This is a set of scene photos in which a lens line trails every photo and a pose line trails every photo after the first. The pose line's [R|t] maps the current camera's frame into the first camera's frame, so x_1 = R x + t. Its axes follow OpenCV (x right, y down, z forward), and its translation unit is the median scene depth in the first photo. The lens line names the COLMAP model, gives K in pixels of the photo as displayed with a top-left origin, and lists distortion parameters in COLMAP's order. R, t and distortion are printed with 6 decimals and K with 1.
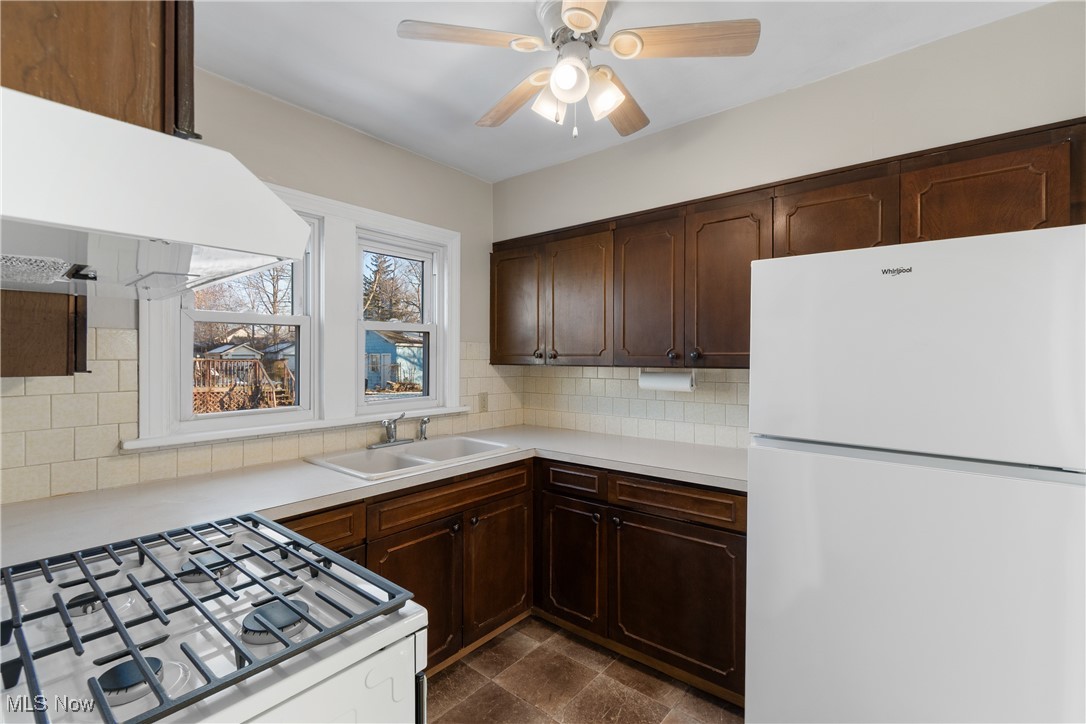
lens RADIAL K [[478.2, 0, 542.3], [0, 478.2, 352.9], [0, 0, 1]] dist [0.000232, -0.000177]
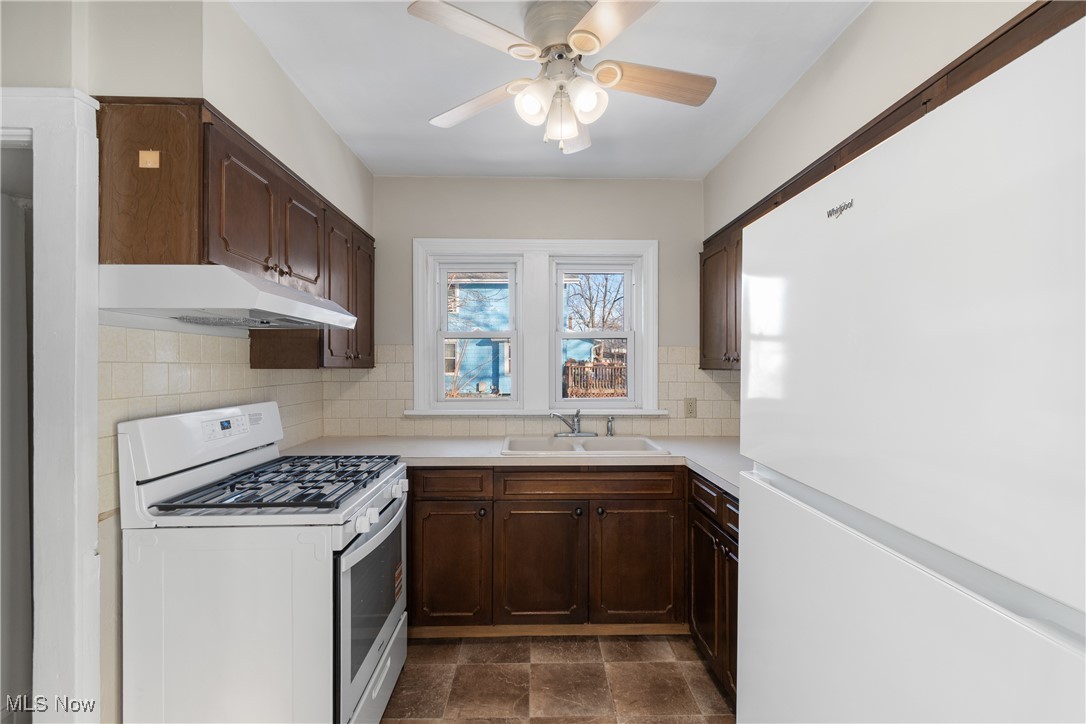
lens RADIAL K [[476.6, 0, 543.0], [0, 476.6, 362.0], [0, 0, 1]] dist [0.001691, 0.000159]
pose [[0.656138, -0.005380, -0.754622, 0.531810], [0.006396, 0.999978, -0.001568, 0.012336], [0.754614, -0.003797, 0.656158, 0.175627]]
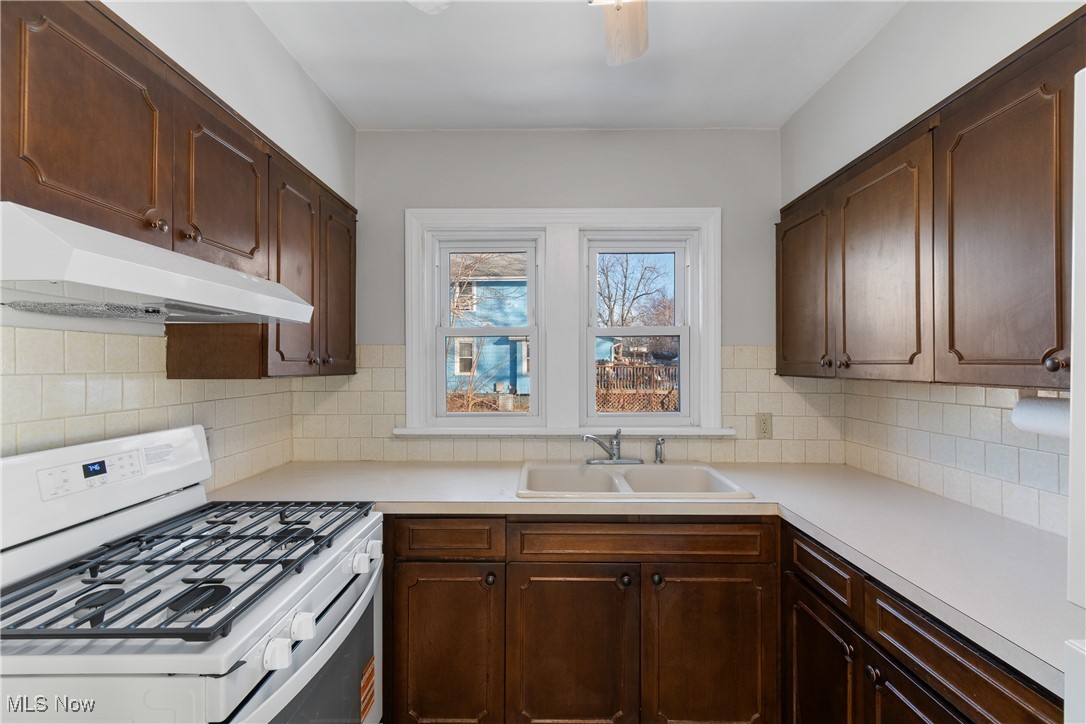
lens RADIAL K [[474.0, 0, 543.5], [0, 474.0, 360.4], [0, 0, 1]] dist [-0.000944, -0.000195]
pose [[0.627879, -0.006699, -0.778282, 0.304487], [0.007477, 0.999969, -0.002575, 0.000296], [0.778275, -0.004202, 0.627909, 0.345766]]
